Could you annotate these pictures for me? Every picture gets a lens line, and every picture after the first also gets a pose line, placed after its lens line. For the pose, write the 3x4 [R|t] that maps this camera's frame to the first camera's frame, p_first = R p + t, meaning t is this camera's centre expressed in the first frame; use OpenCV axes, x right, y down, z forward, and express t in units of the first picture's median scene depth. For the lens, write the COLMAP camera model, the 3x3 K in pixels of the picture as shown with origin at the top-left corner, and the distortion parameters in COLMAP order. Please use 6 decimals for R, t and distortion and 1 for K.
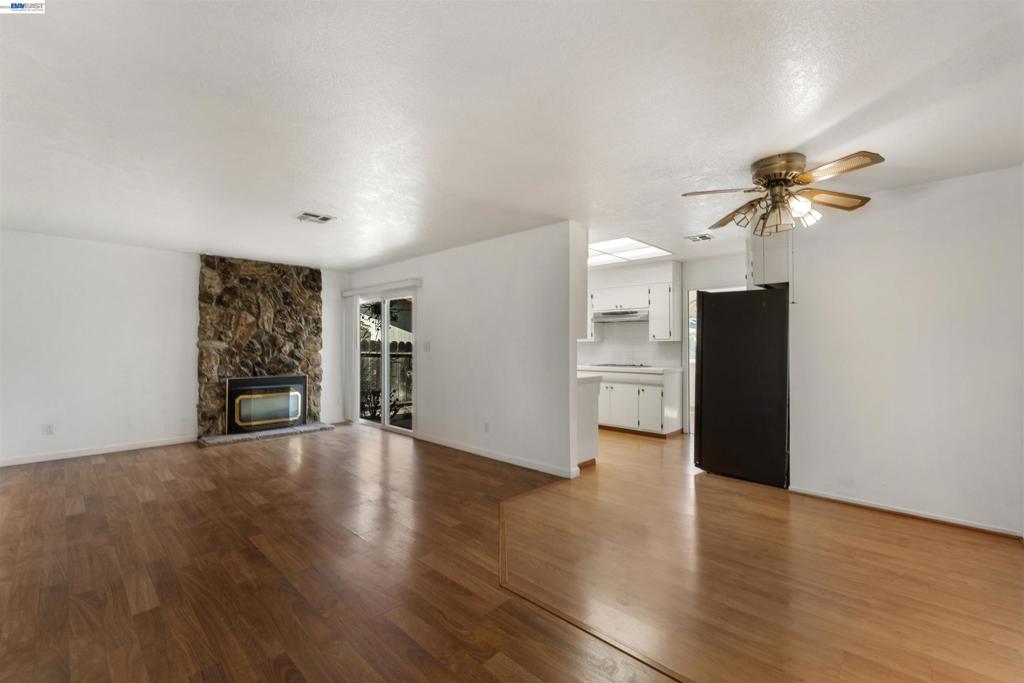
lens RADIAL K [[426.4, 0, 510.7], [0, 426.4, 342.3], [0, 0, 1]] dist [-0.017193, 0.001380]
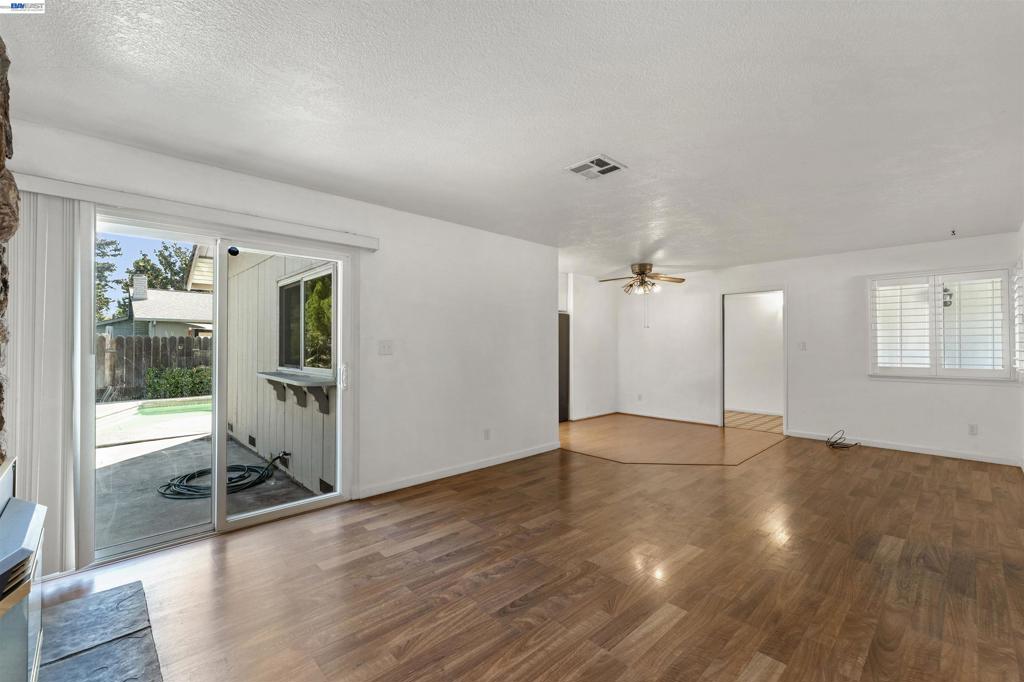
lens RADIAL K [[426.4, 0, 508.7], [0, 426.4, 339.8], [0, 0, 1]] dist [-0.017193, 0.001380]
pose [[0.078711, 0.007015, 0.996873, -1.772234], [-0.003849, 0.999970, -0.006733, 0.007143], [-0.996890, -0.003307, 0.078735, 1.629141]]
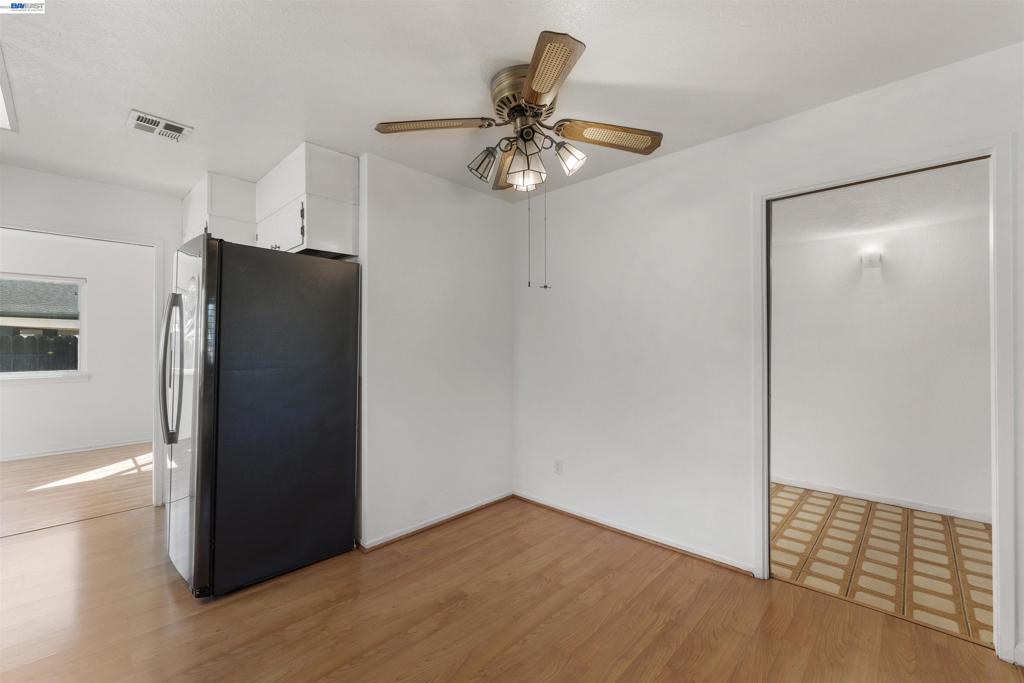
lens RADIAL K [[426.4, 0, 514.3], [0, 426.4, 334.4], [0, 0, 1]] dist [-0.017193, 0.001380]
pose [[0.012198, 0.018563, 0.999753, -0.075007], [0.000309, 0.999828, -0.018568, 0.008265], [-0.999926, 0.000535, 0.012190, 1.085333]]
